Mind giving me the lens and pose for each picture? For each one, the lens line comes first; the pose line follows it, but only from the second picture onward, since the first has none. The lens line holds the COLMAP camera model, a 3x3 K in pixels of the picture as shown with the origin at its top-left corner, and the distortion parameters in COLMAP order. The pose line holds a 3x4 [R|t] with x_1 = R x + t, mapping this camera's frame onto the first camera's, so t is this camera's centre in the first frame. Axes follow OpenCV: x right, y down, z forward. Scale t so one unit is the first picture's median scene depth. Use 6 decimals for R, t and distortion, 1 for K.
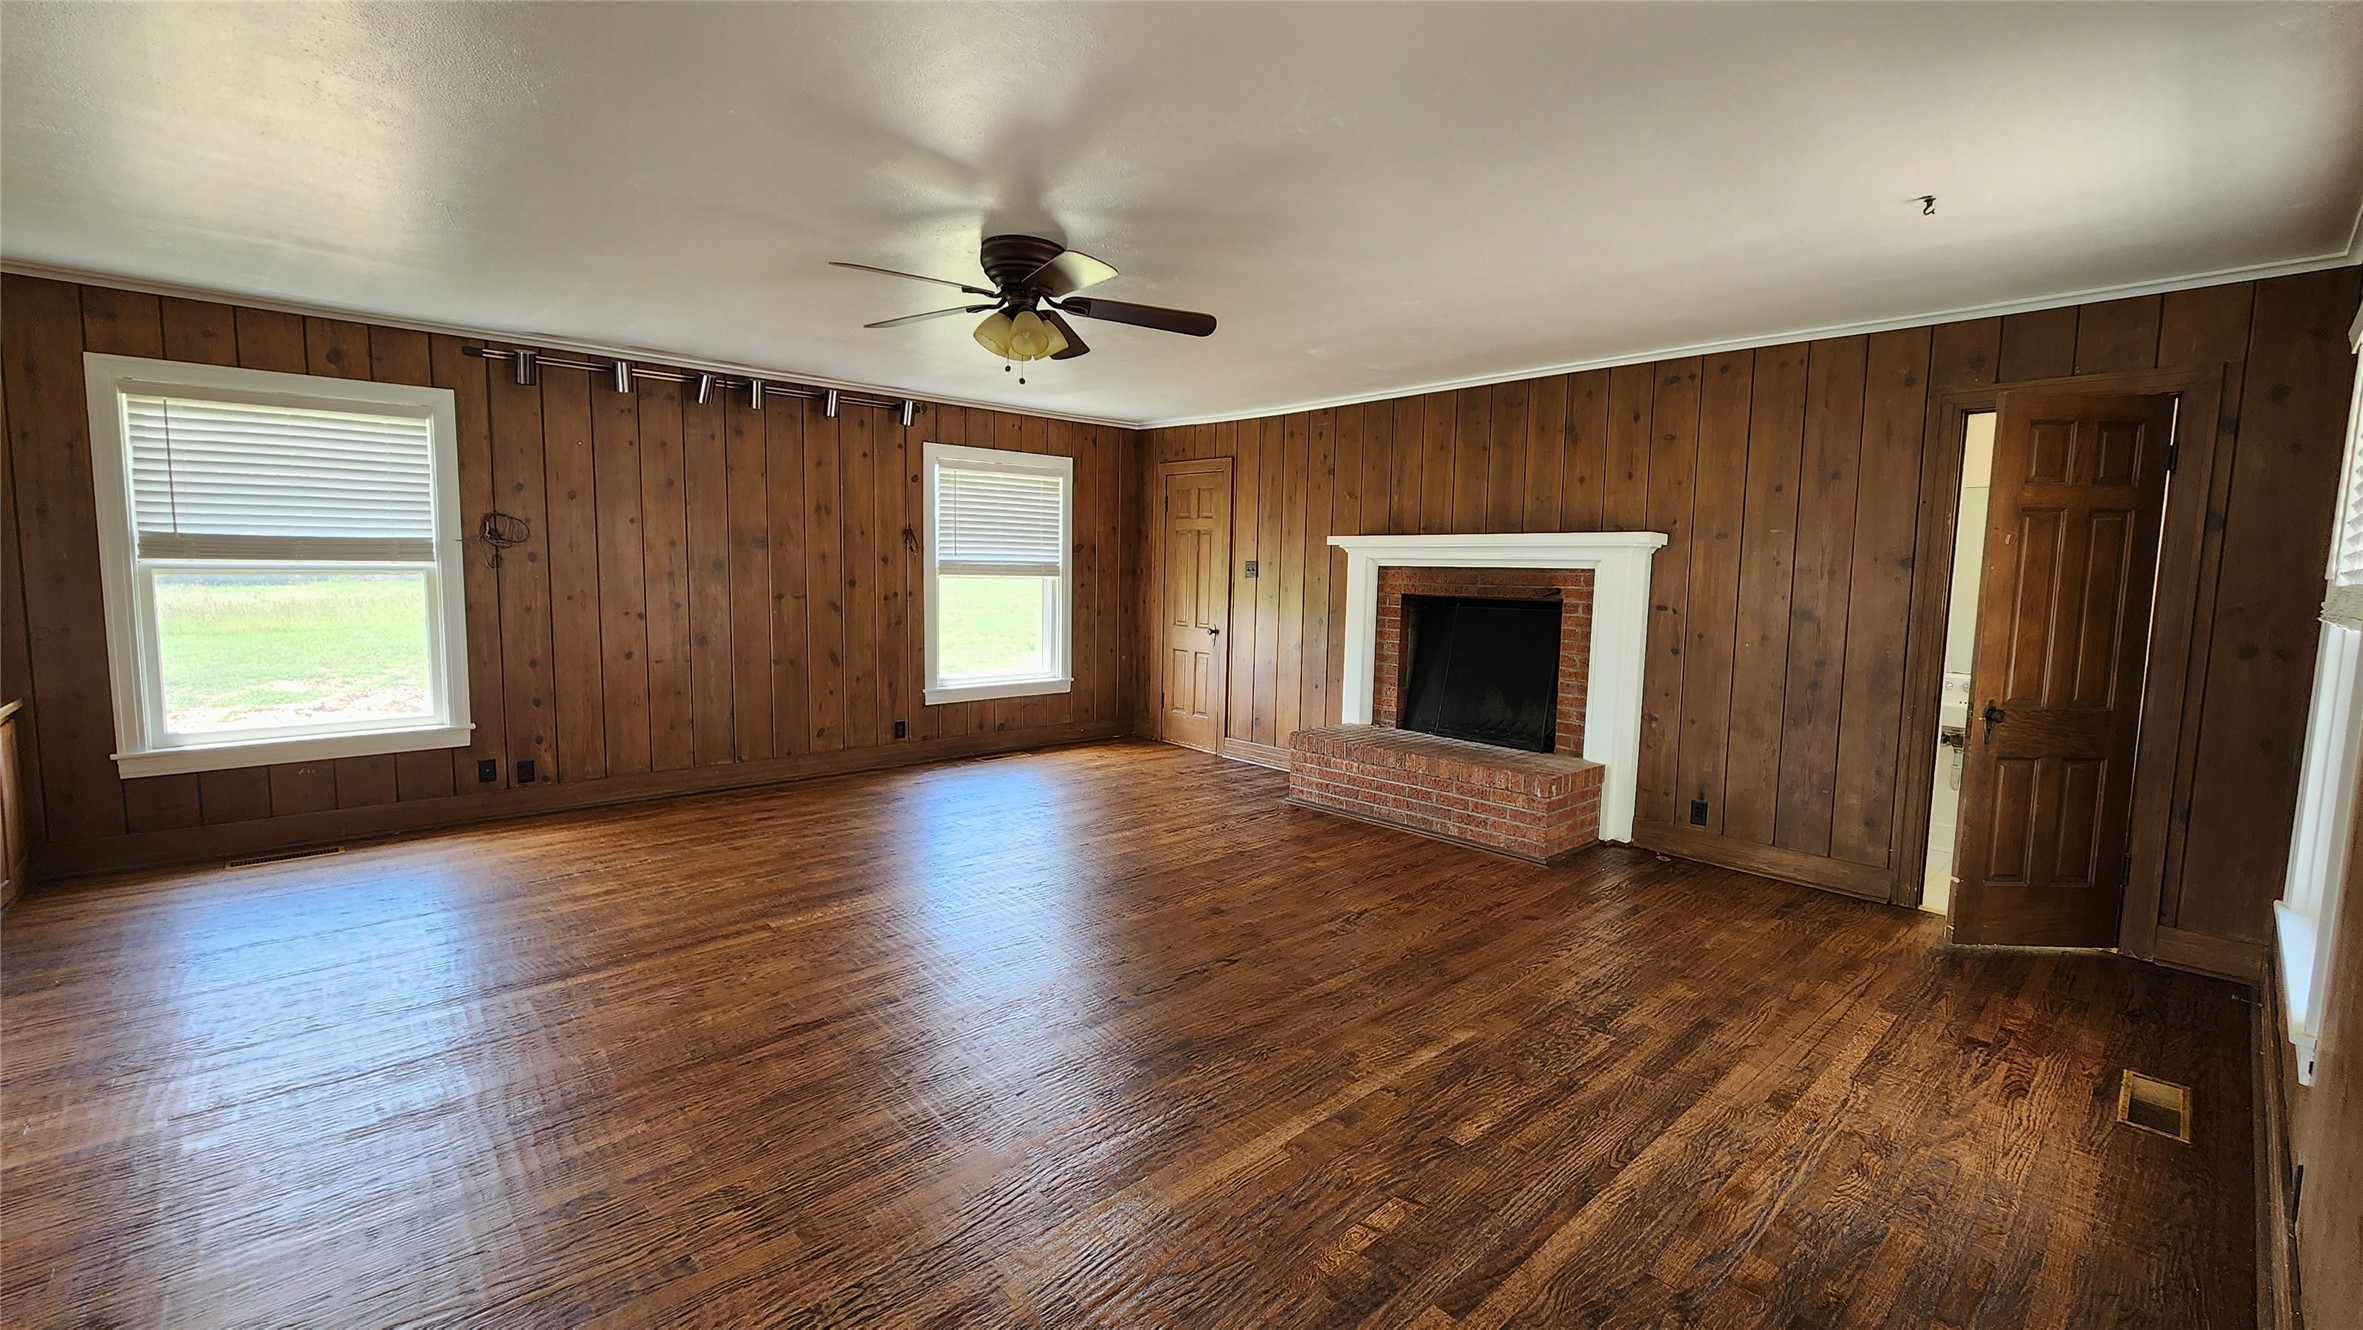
lens RADIAL K [[979.1, 0, 1200.7], [0, 979.1, 665.5], [0, 0, 1]] dist [0.001032, 0.000468]
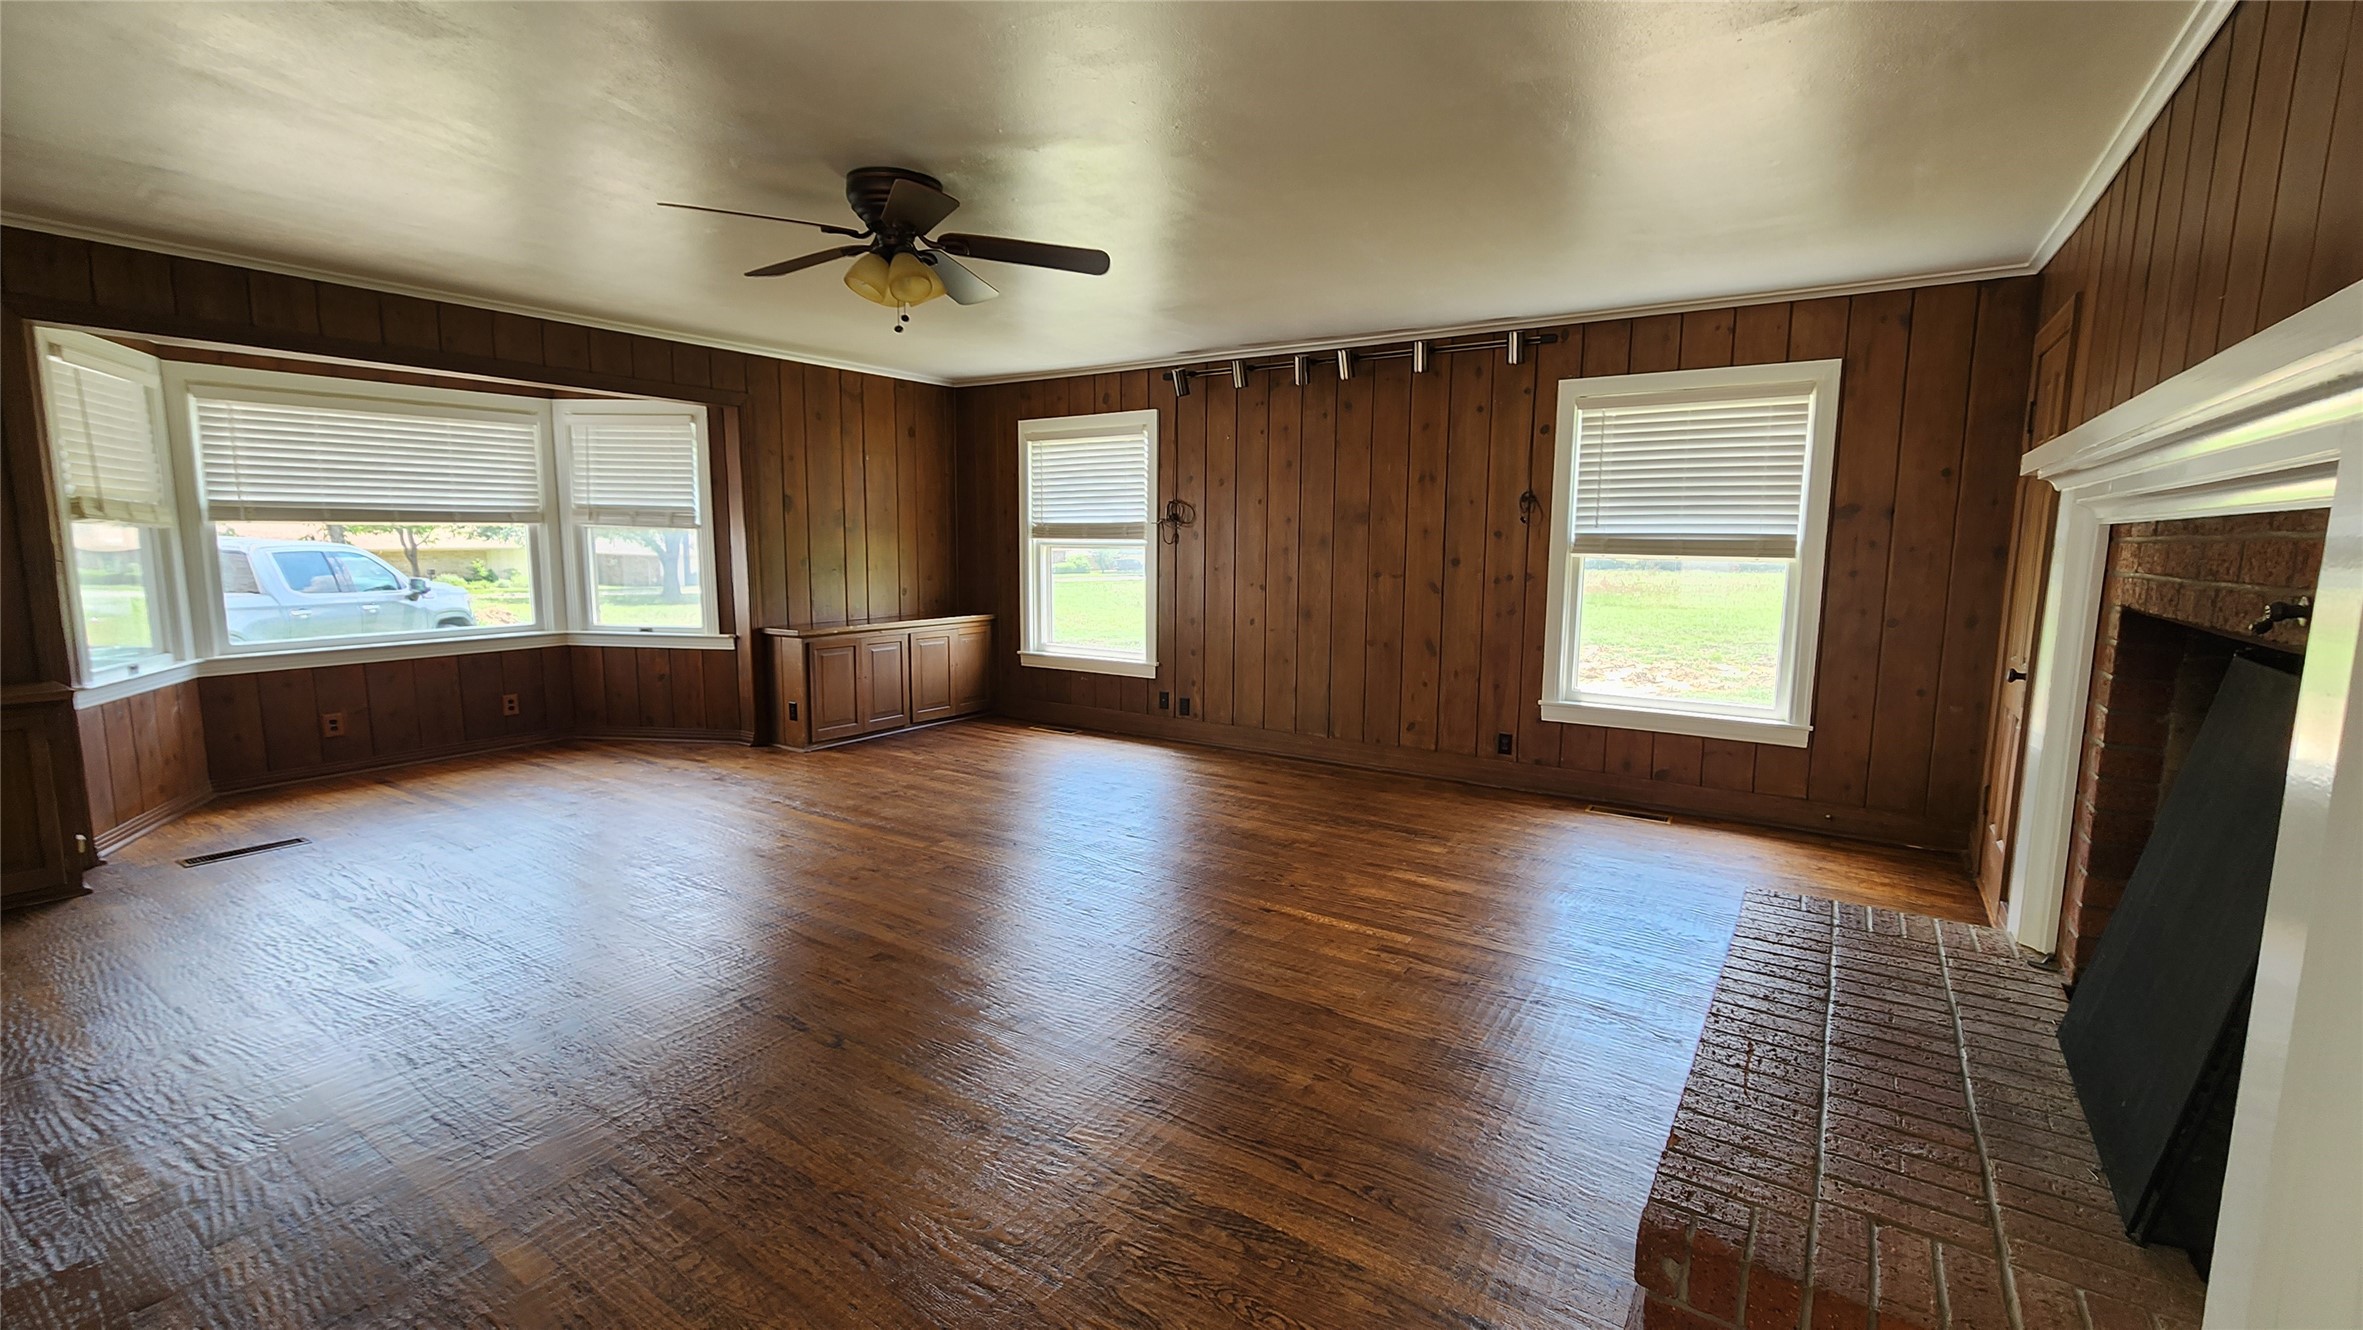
lens RADIAL K [[979.1, 0, 1200.6], [0, 979.1, 659.4], [0, 0, 1]] dist [0.001032, 0.000468]
pose [[0.247871, 0.101142, -0.963499, 0.466284], [-0.106724, 0.991333, 0.076608, -0.045059], [0.962897, 0.083840, 0.256517, 0.624141]]
